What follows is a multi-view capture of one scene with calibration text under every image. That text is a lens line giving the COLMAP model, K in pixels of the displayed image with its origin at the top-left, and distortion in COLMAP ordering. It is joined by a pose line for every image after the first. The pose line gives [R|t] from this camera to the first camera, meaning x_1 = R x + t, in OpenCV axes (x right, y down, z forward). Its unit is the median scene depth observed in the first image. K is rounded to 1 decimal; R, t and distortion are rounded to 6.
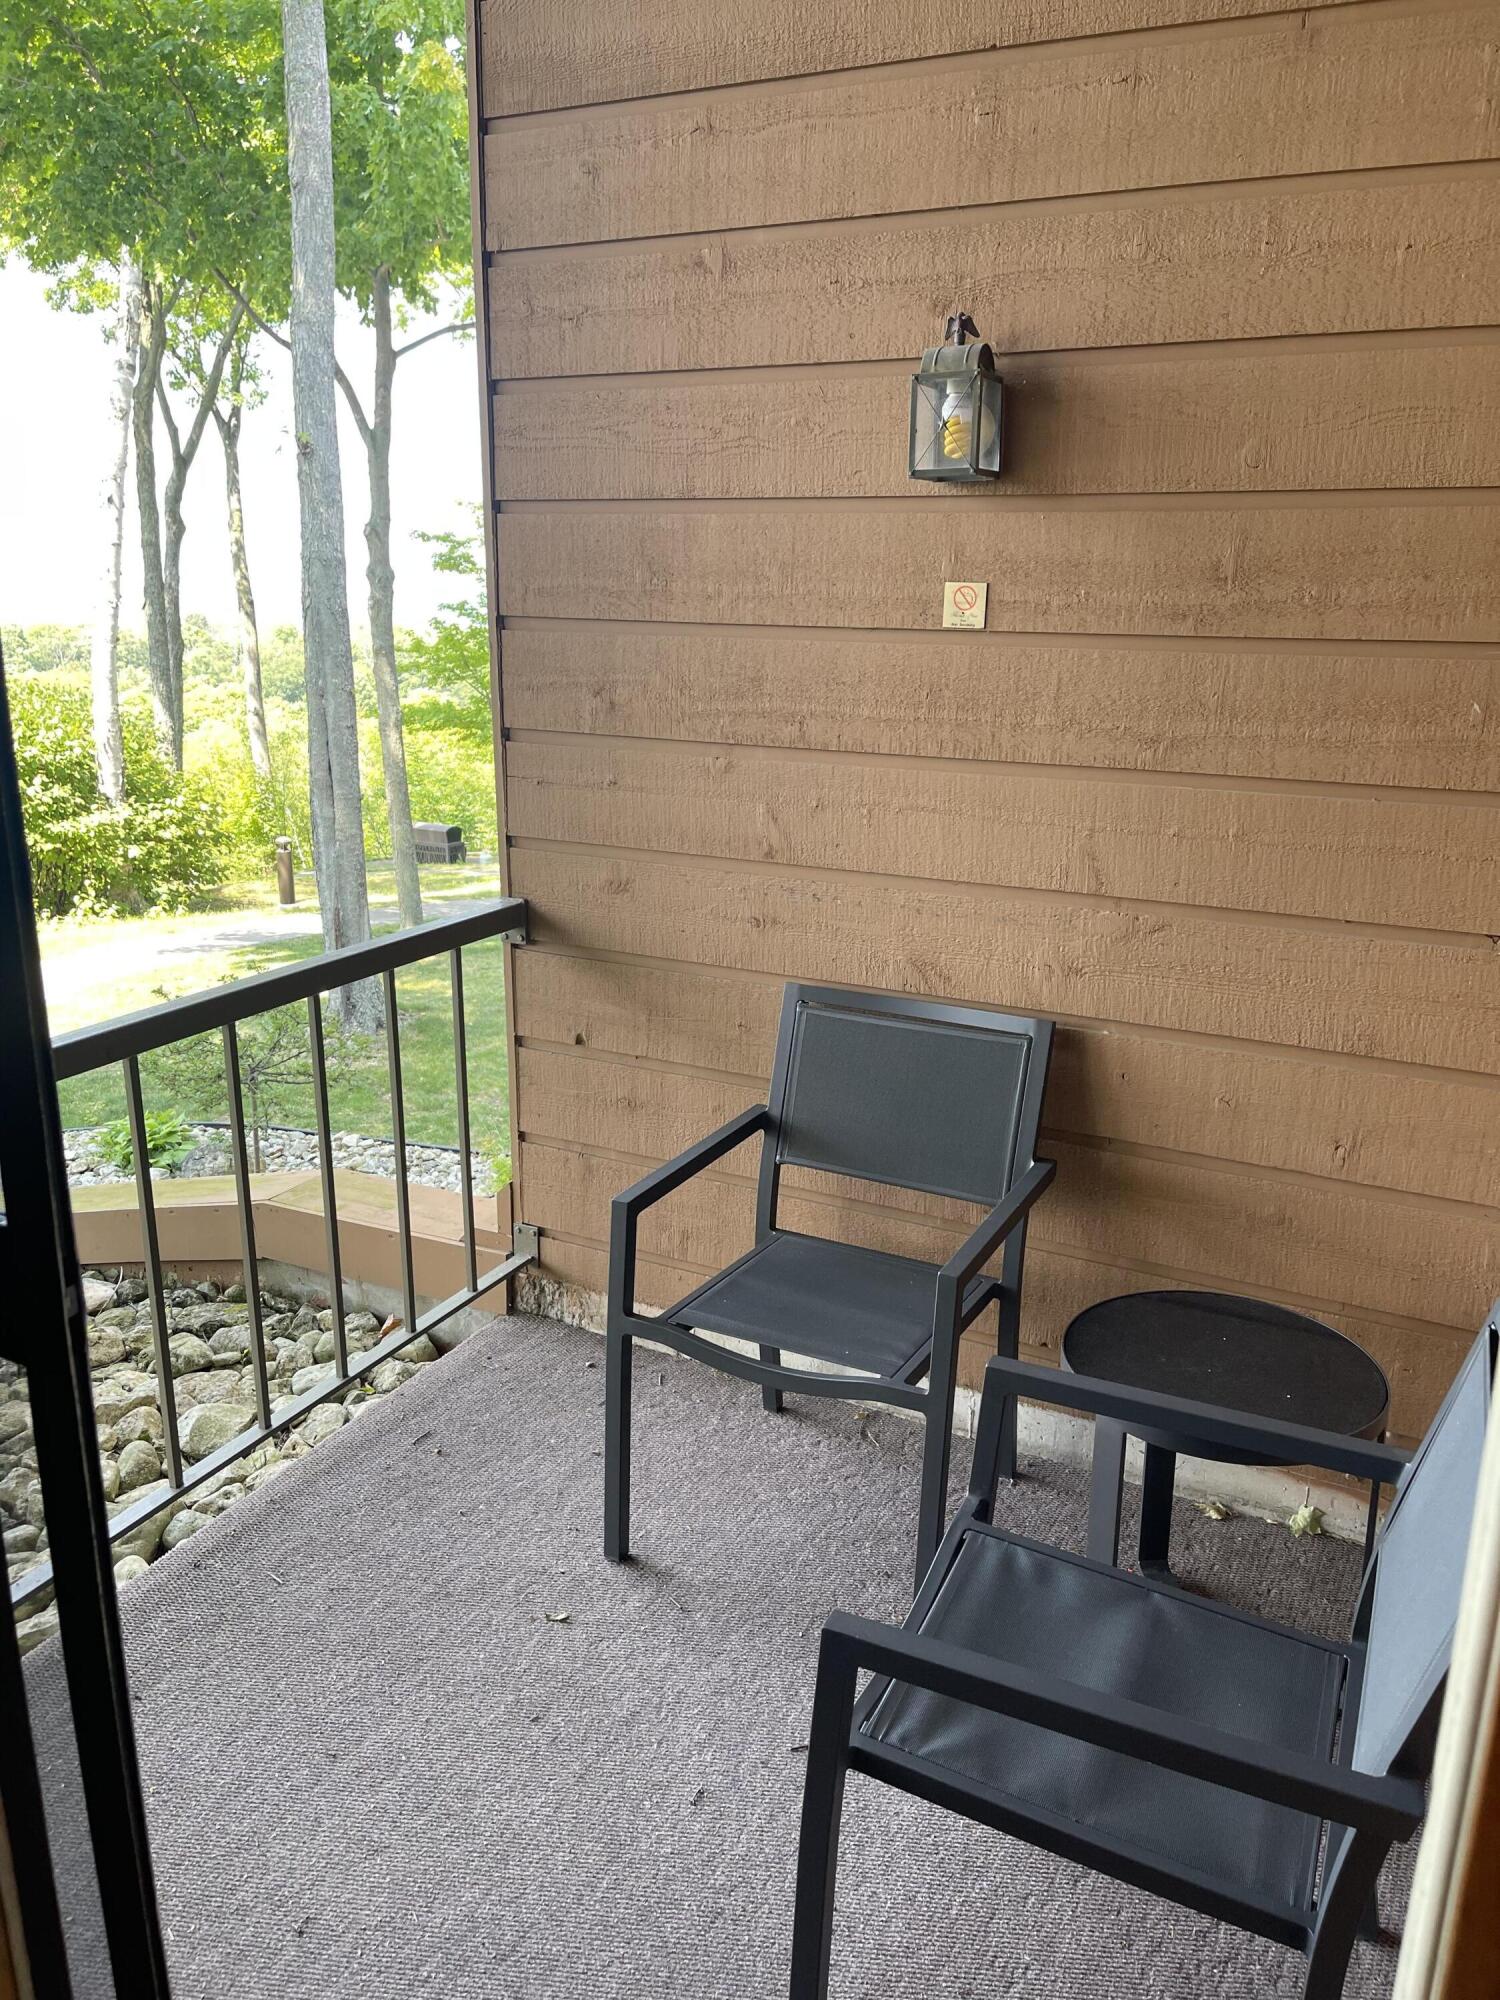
lens RADIAL K [[1491.3, 0, 801.8], [0, 1491.3, 1024.1], [0, 0, 1]] dist [0.004555, -0.010993]
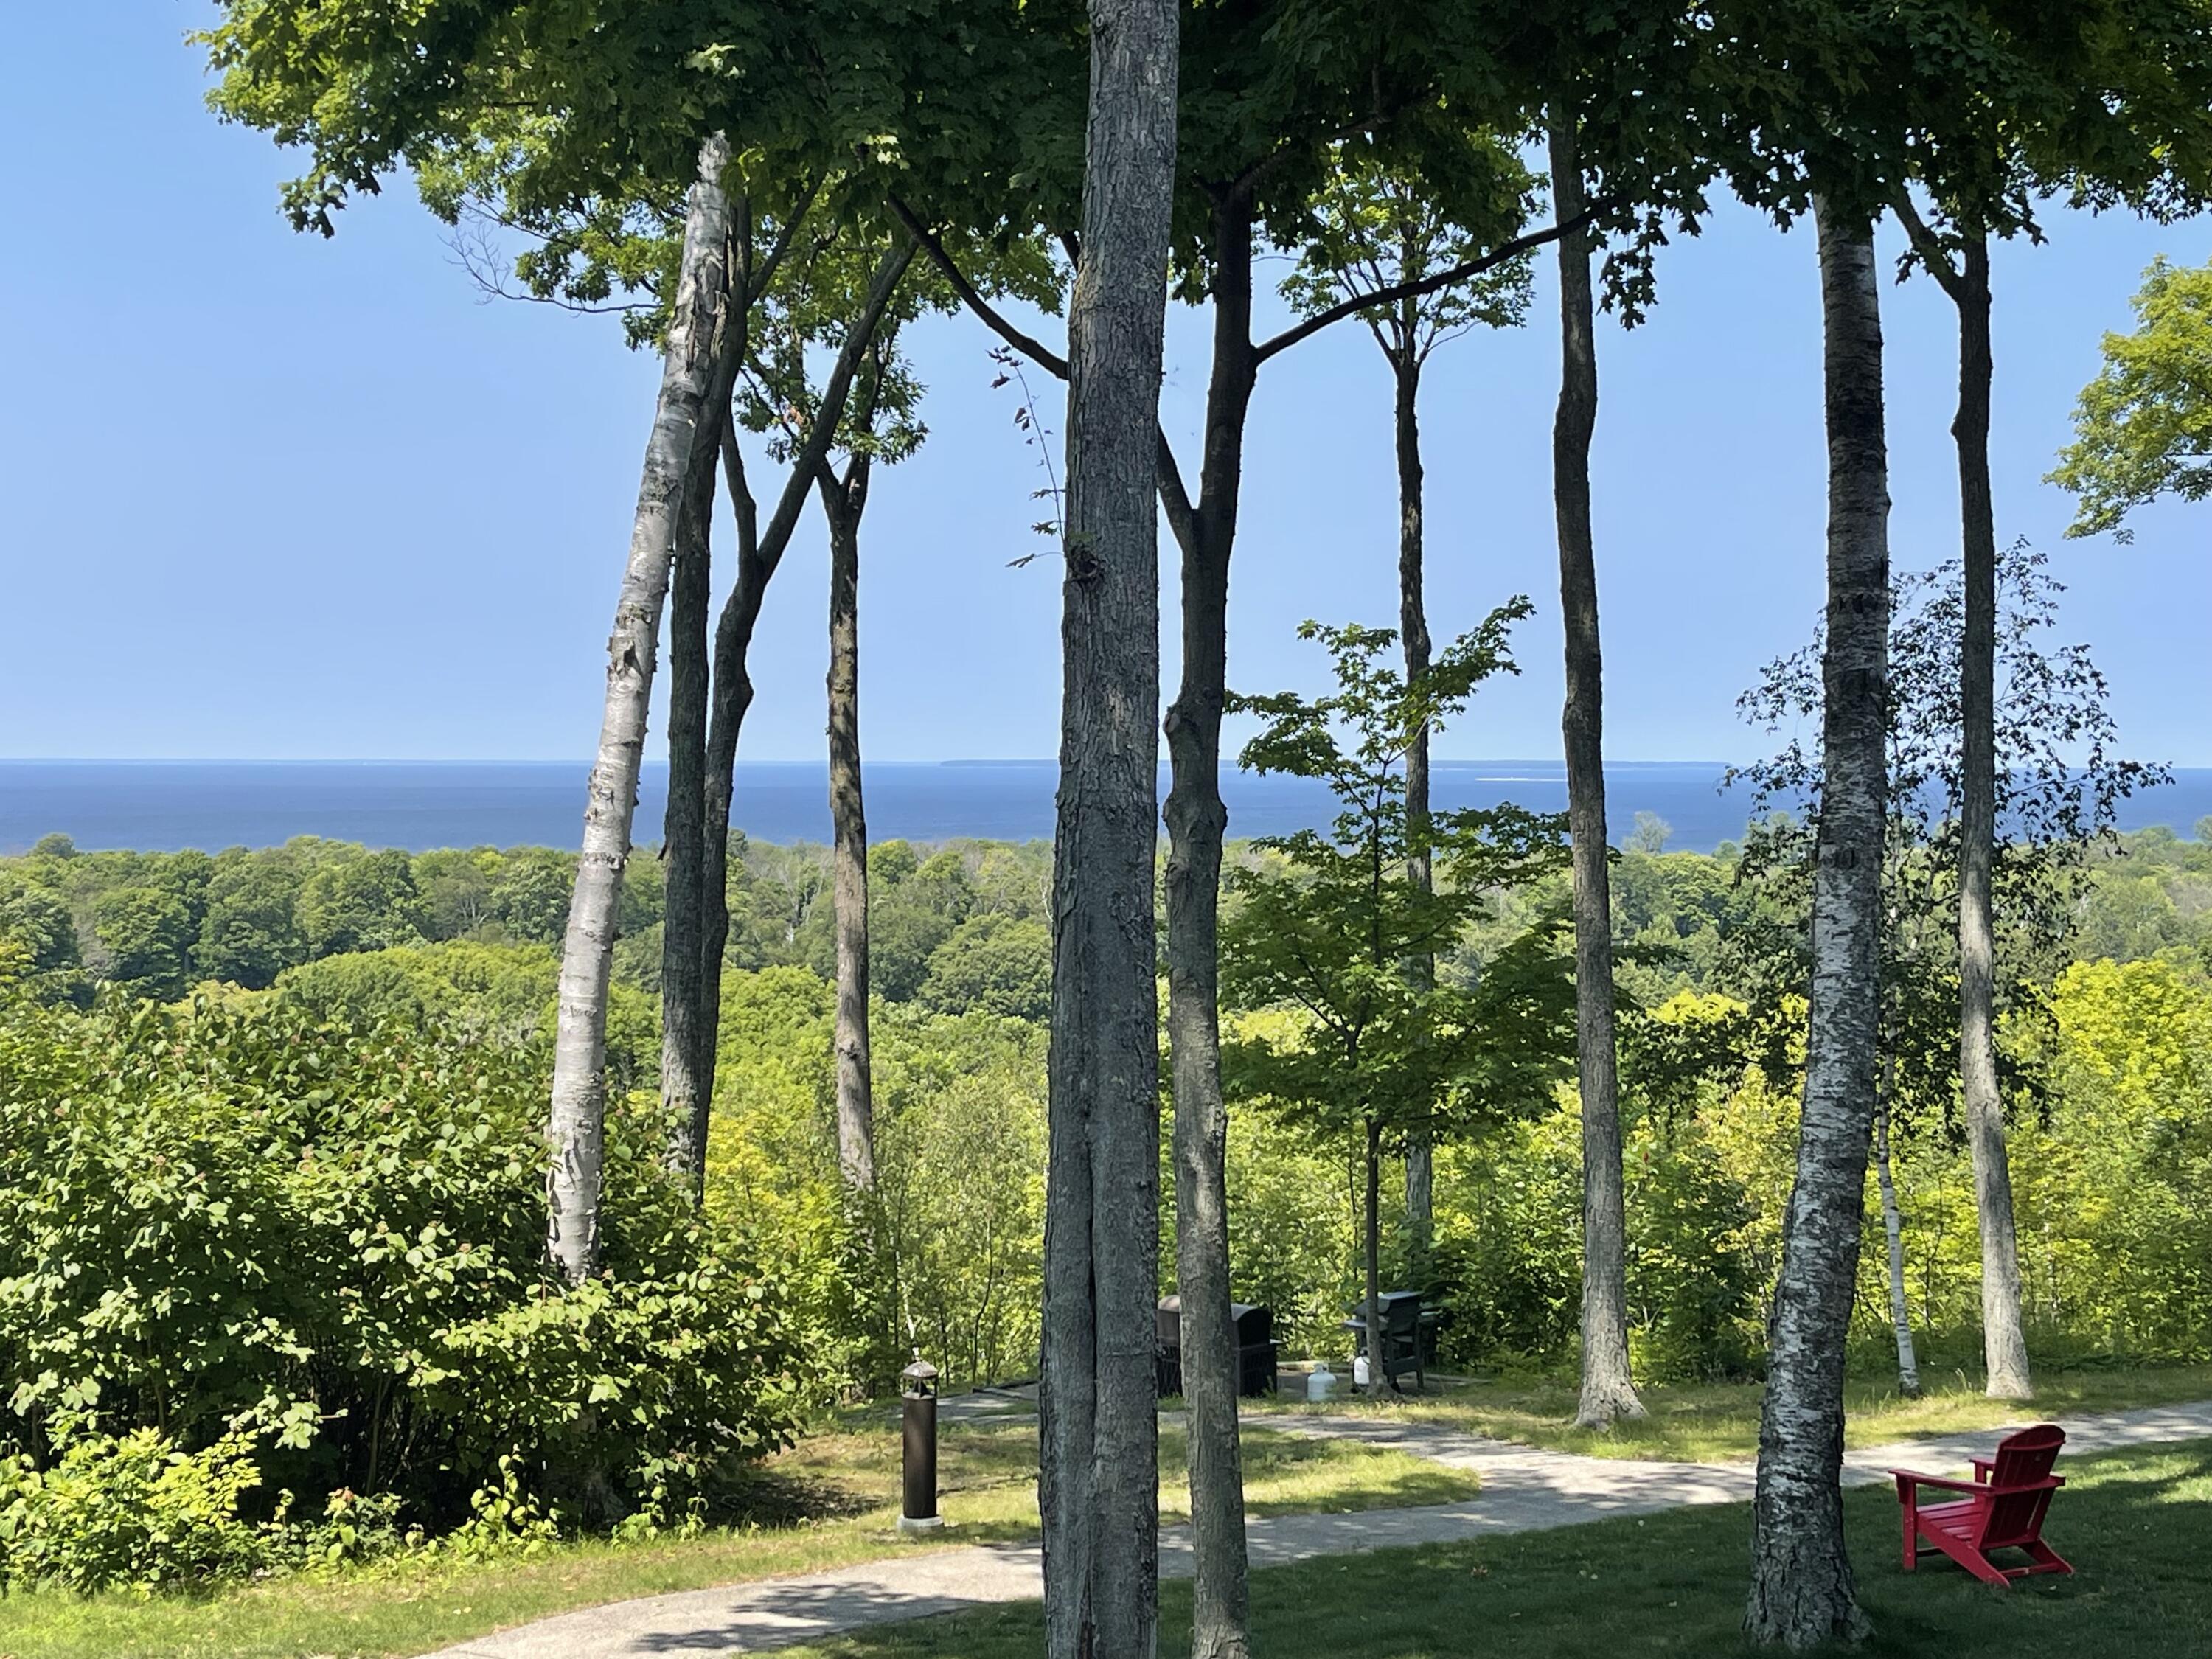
lens RADIAL K [[3142.9, 0, 1090.0], [0, 3142.9, 802.9], [0, 0, 1]] dist [0.066558, 0.000000]
pose [[0.968310, -0.015844, -0.249250, -0.059761], [-0.050364, 0.965096, -0.257008, -0.046942], [0.244622, 0.261416, 0.933714, 0.087631]]
